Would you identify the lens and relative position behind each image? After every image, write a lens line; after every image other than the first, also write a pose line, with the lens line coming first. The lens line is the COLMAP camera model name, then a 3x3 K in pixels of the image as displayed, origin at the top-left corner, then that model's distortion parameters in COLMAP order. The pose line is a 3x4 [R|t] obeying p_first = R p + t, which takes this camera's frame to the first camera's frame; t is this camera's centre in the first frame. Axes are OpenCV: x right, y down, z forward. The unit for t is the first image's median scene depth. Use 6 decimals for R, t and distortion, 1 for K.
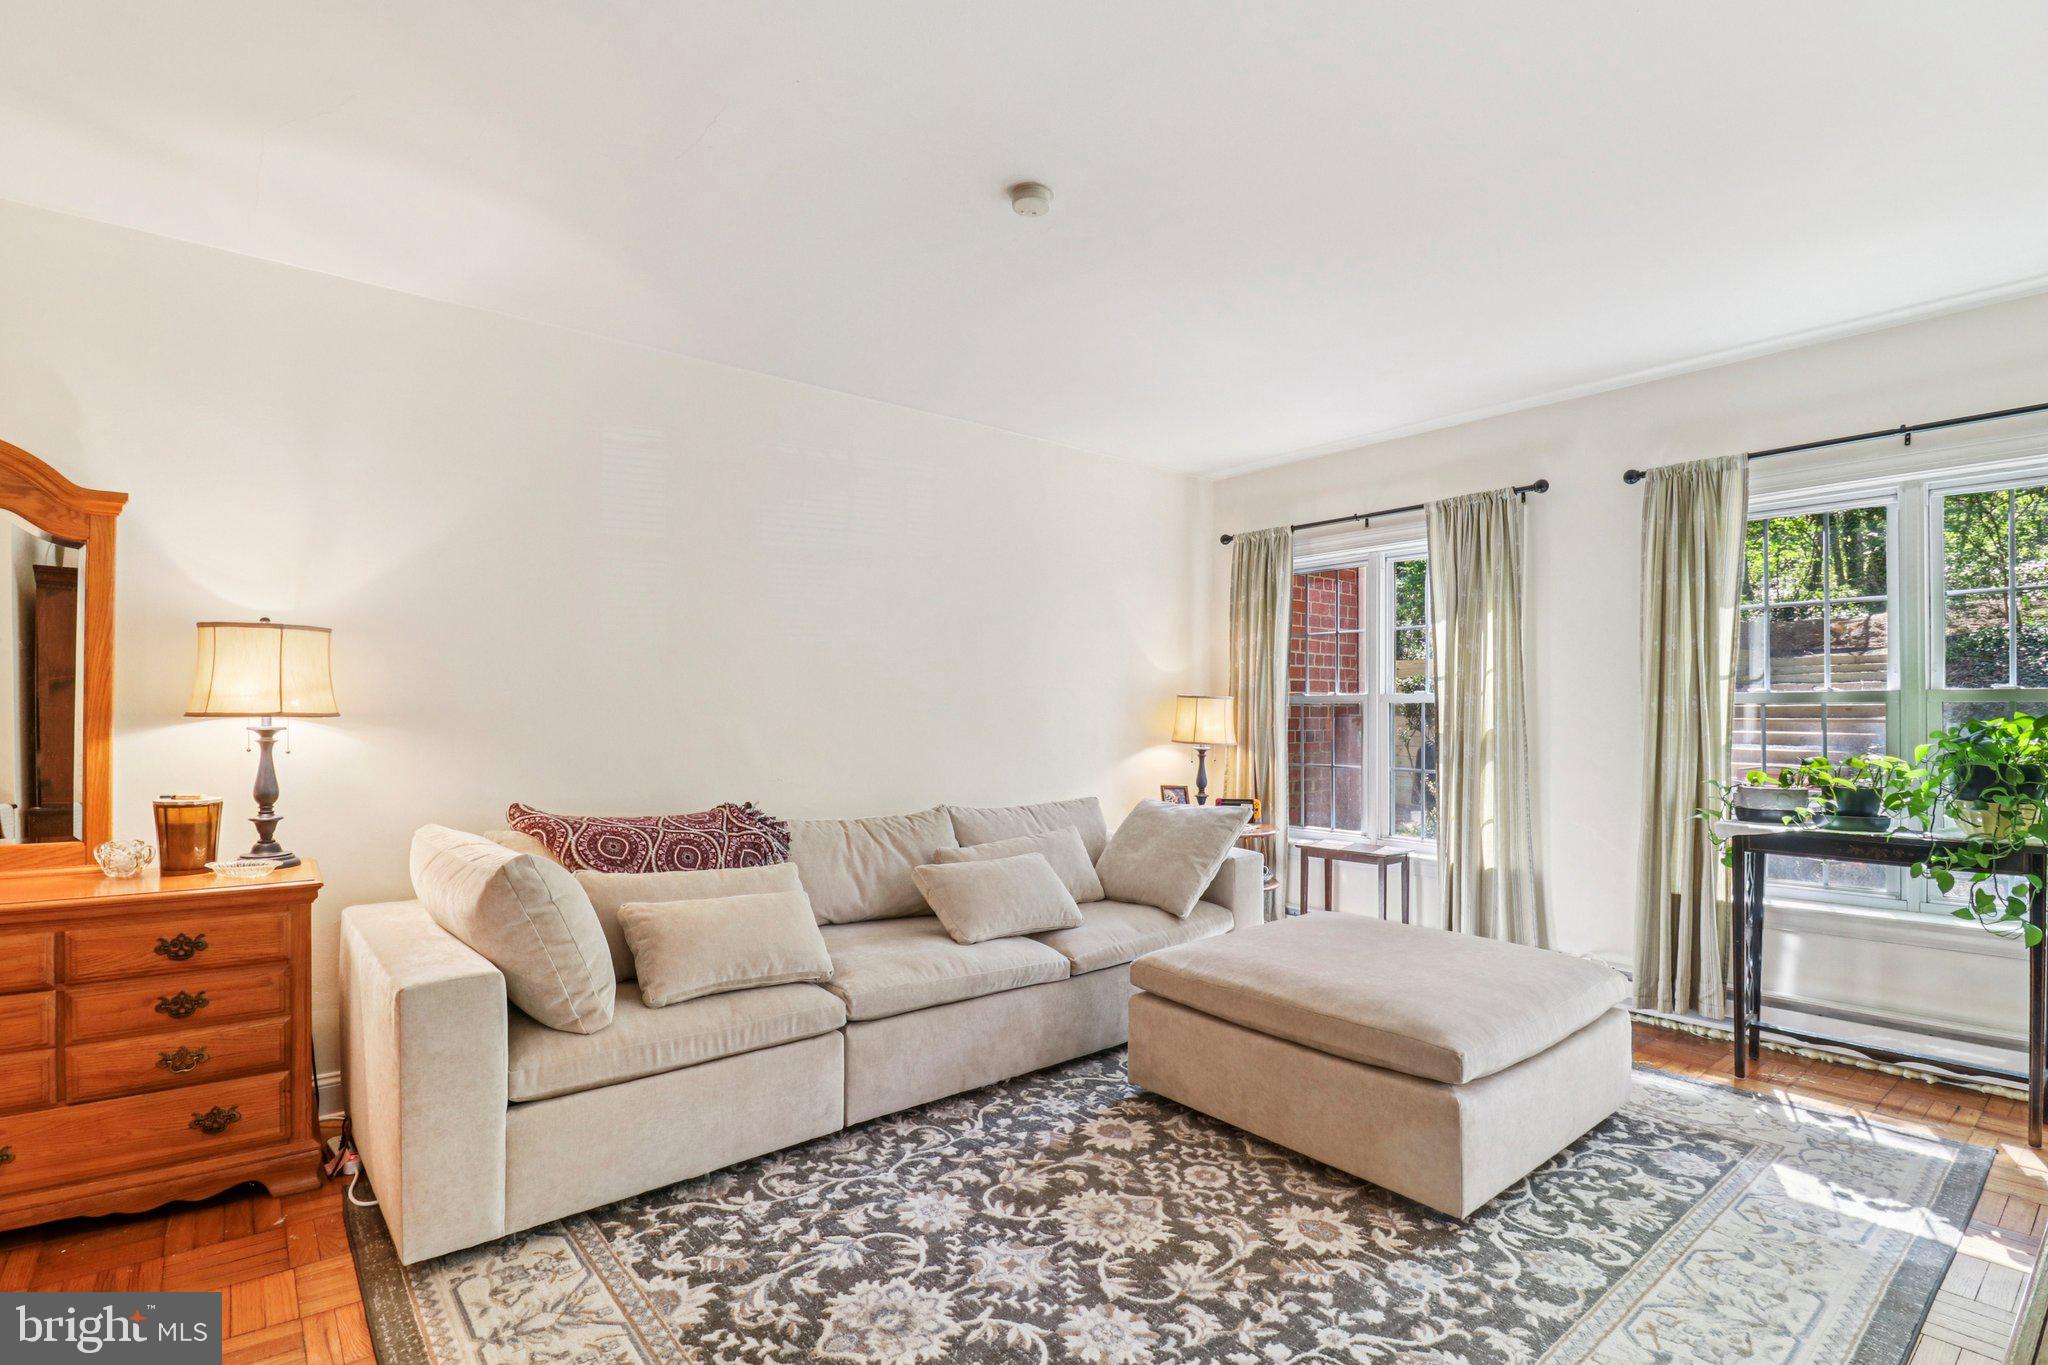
lens RADIAL K [[962.2, 0, 1009.0], [0, 962.2, 694.4], [0, 0, 1]] dist [-0.004379, -0.009482]
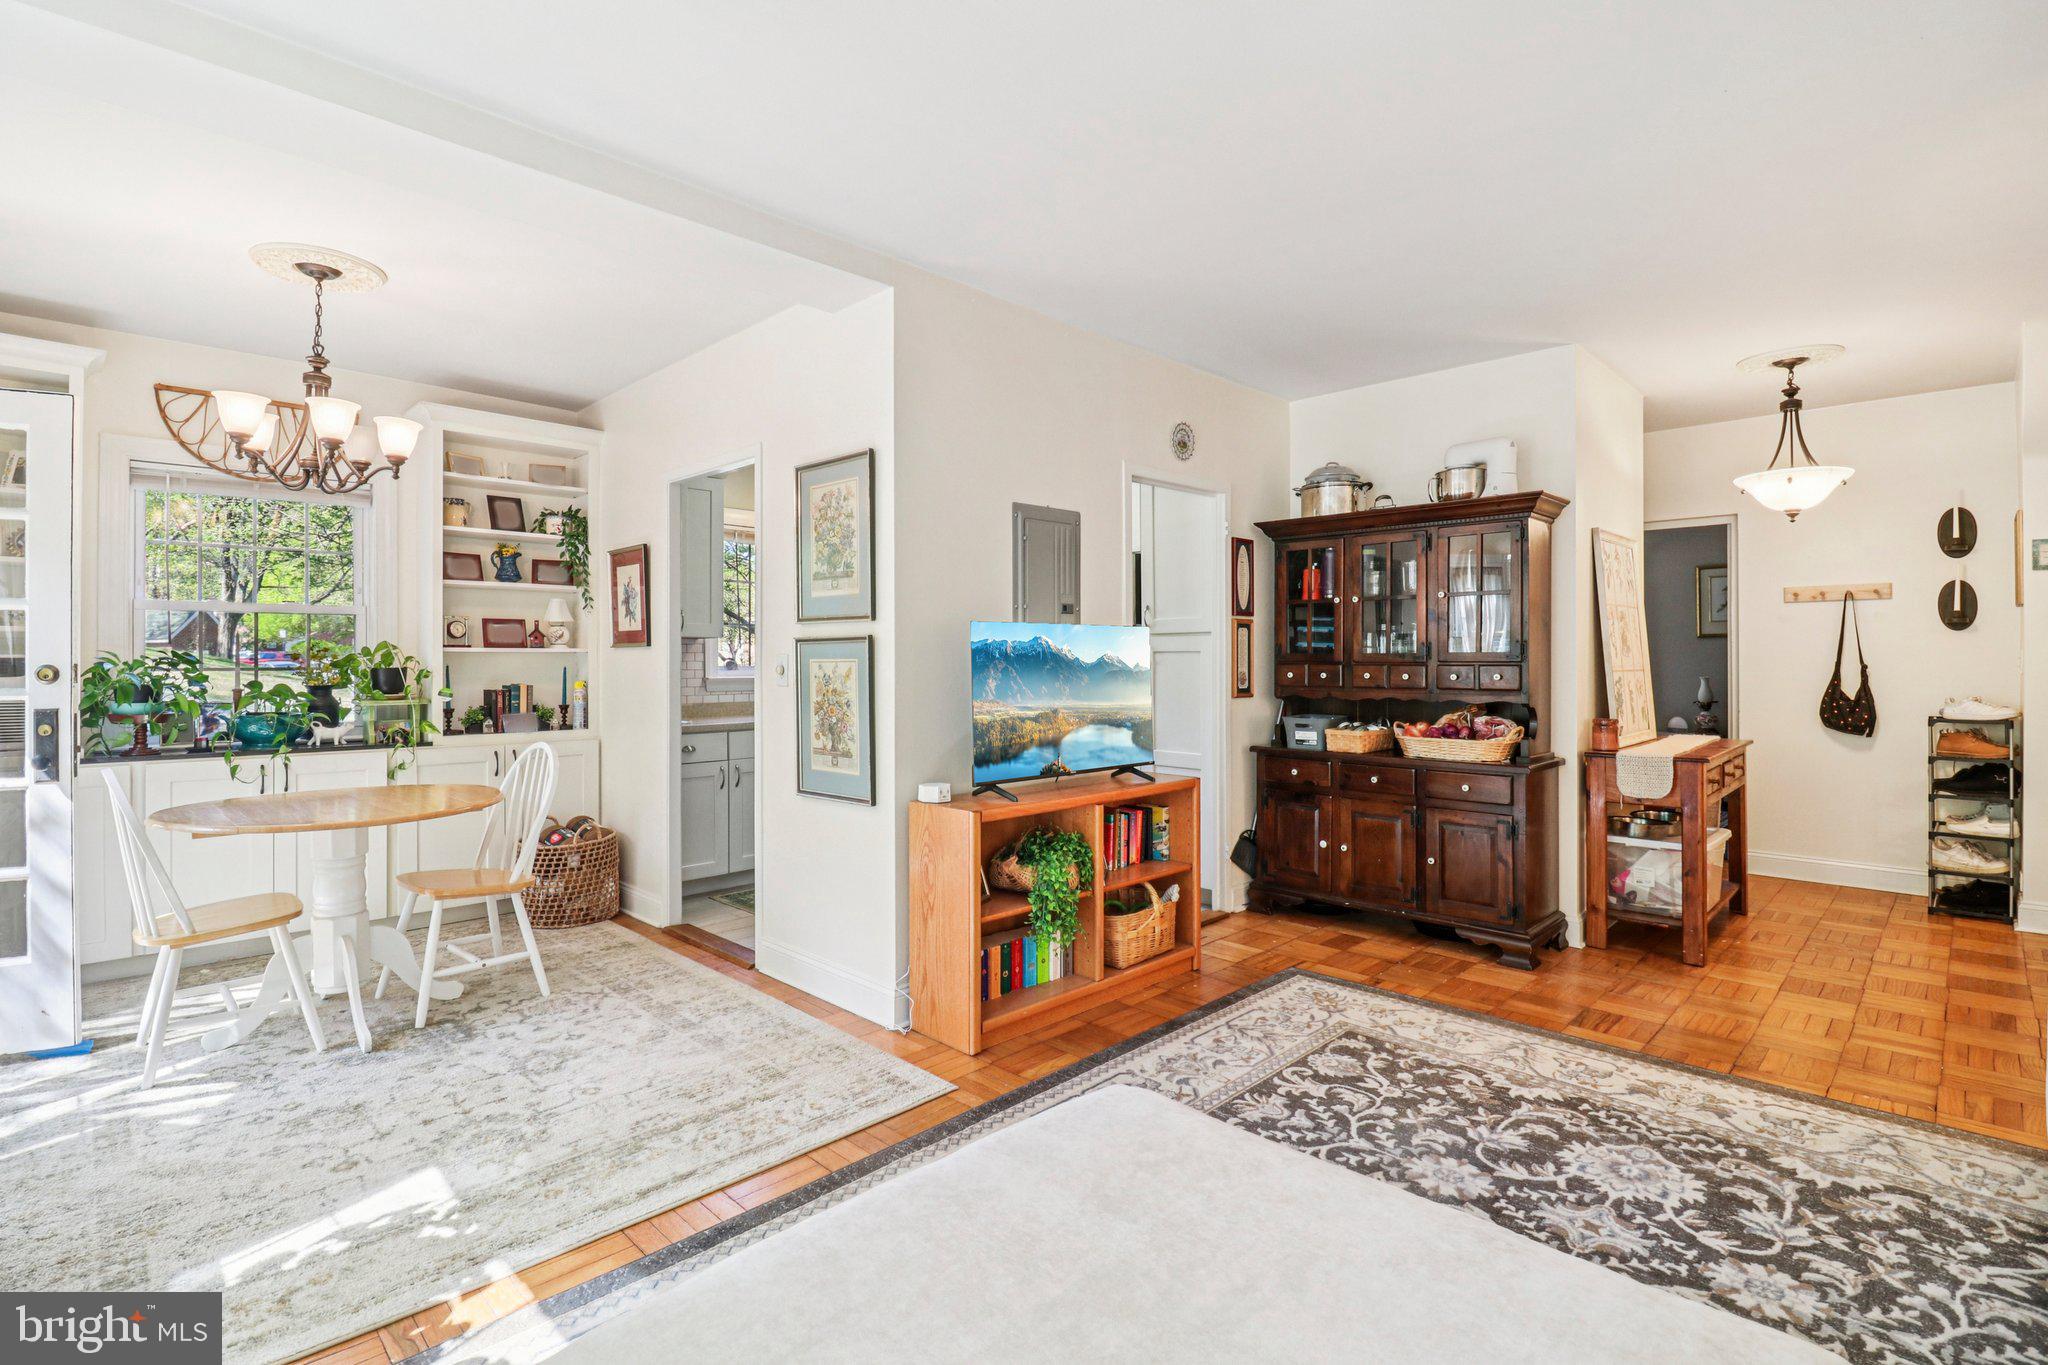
lens RADIAL K [[962.2, 0, 1015.3], [0, 962.2, 651.8], [0, 0, 1]] dist [-0.004379, -0.009482]
pose [[-0.994602, -0.001203, -0.103753, 0.623085], [0.001340, 0.999700, -0.024437, 0.036213], [0.103751, -0.024444, -0.994303, 1.752213]]
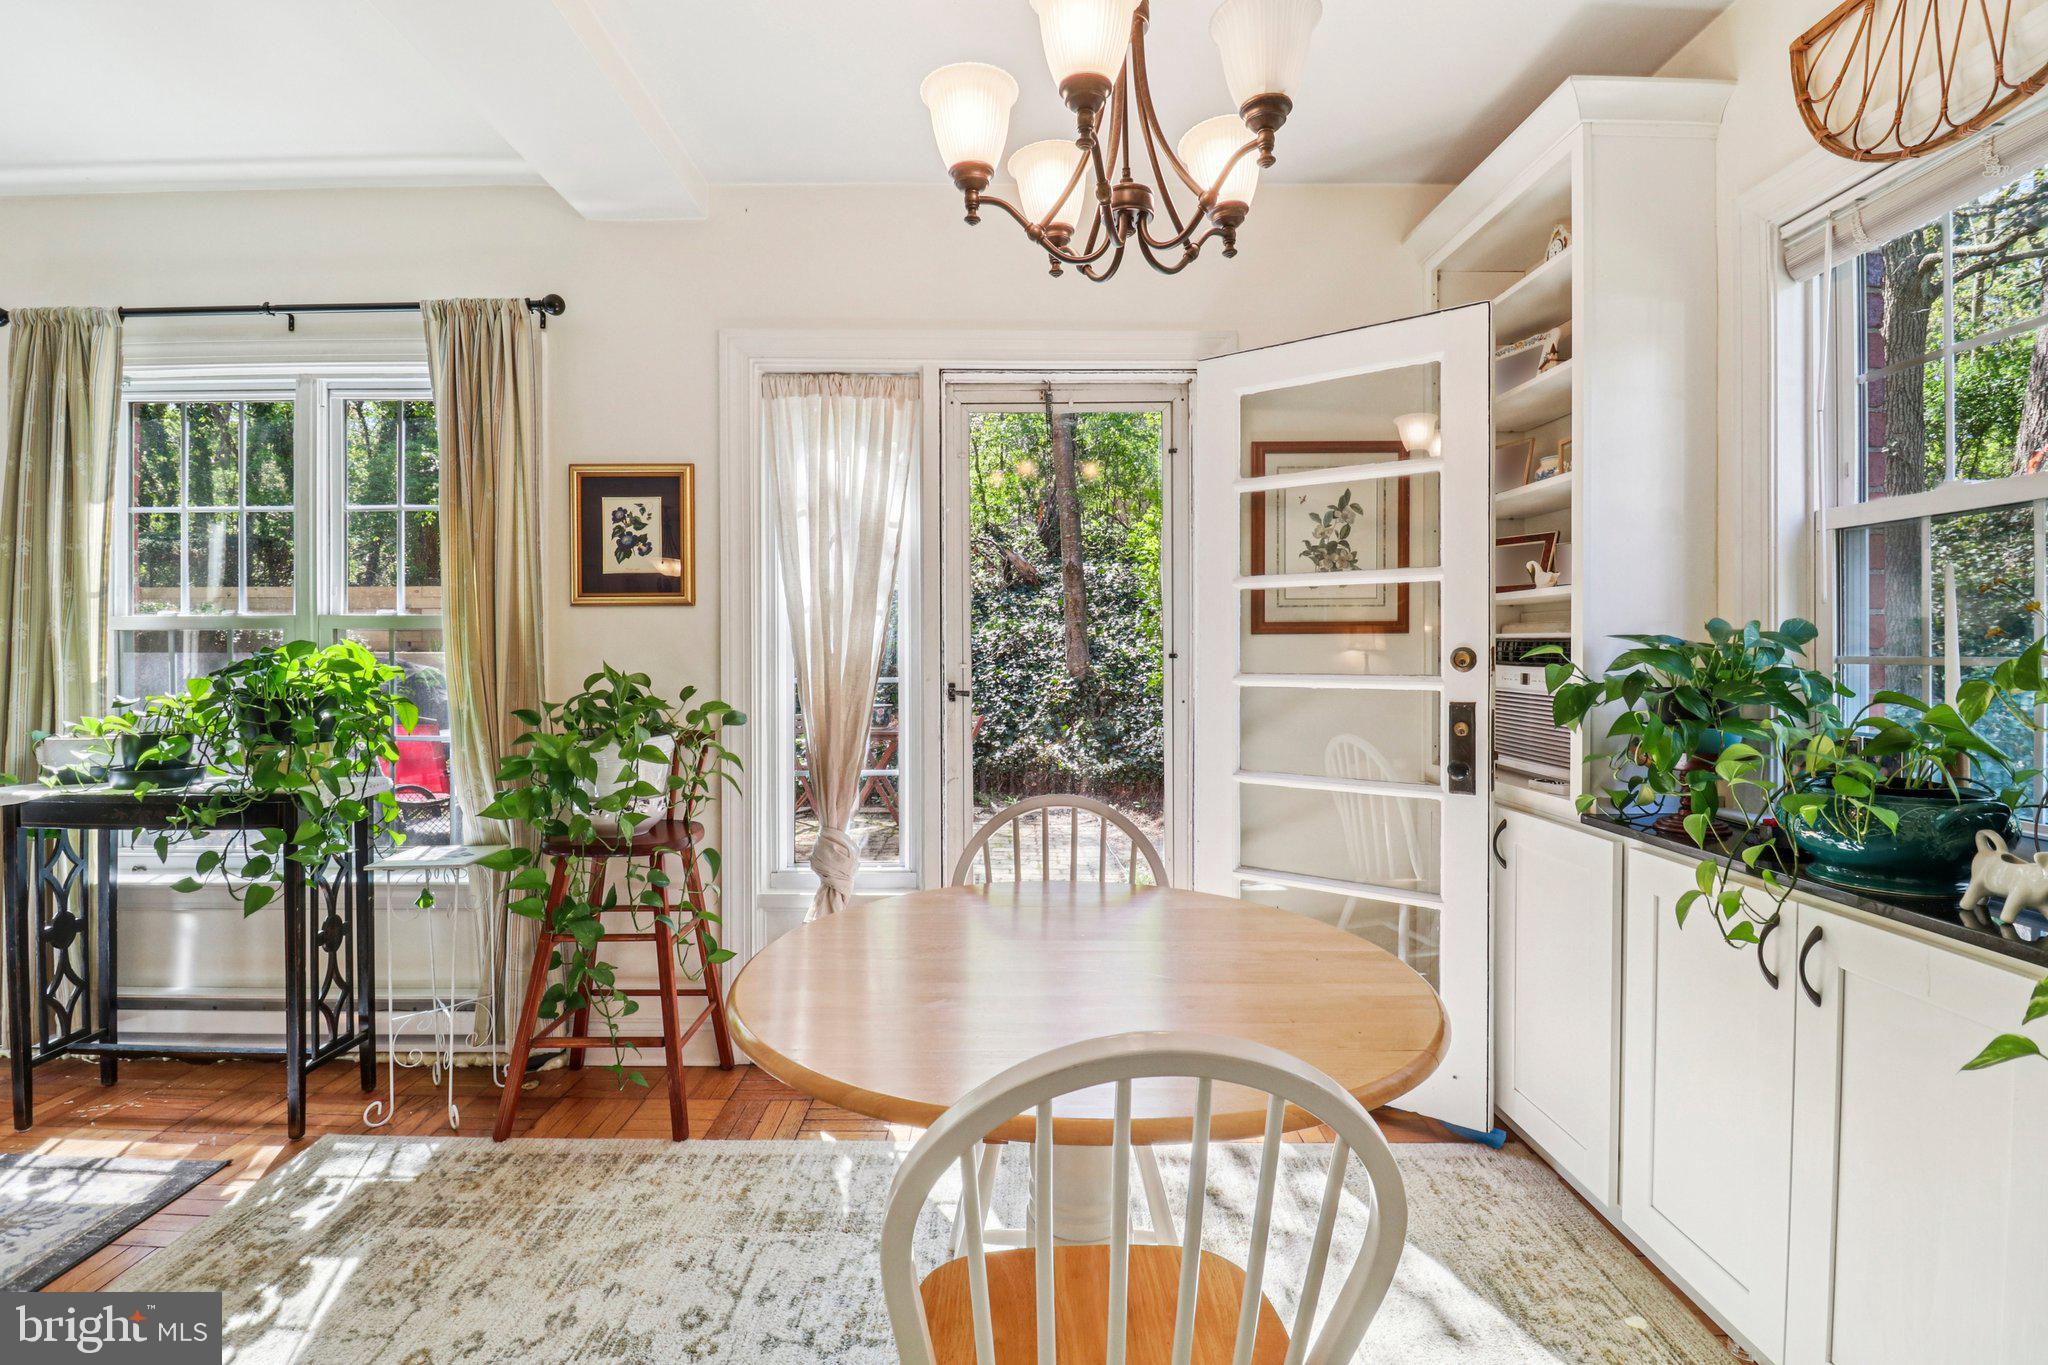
lens RADIAL K [[962.2, 0, 1010.1], [0, 962.2, 651.0], [0, 0, 1]] dist [-0.004379, -0.009482]
pose [[0.631106, -0.005180, 0.775679, 0.951832], [-0.008695, 0.999868, 0.013751, 0.013715], [-0.775648, -0.015423, 0.630977, -0.076314]]
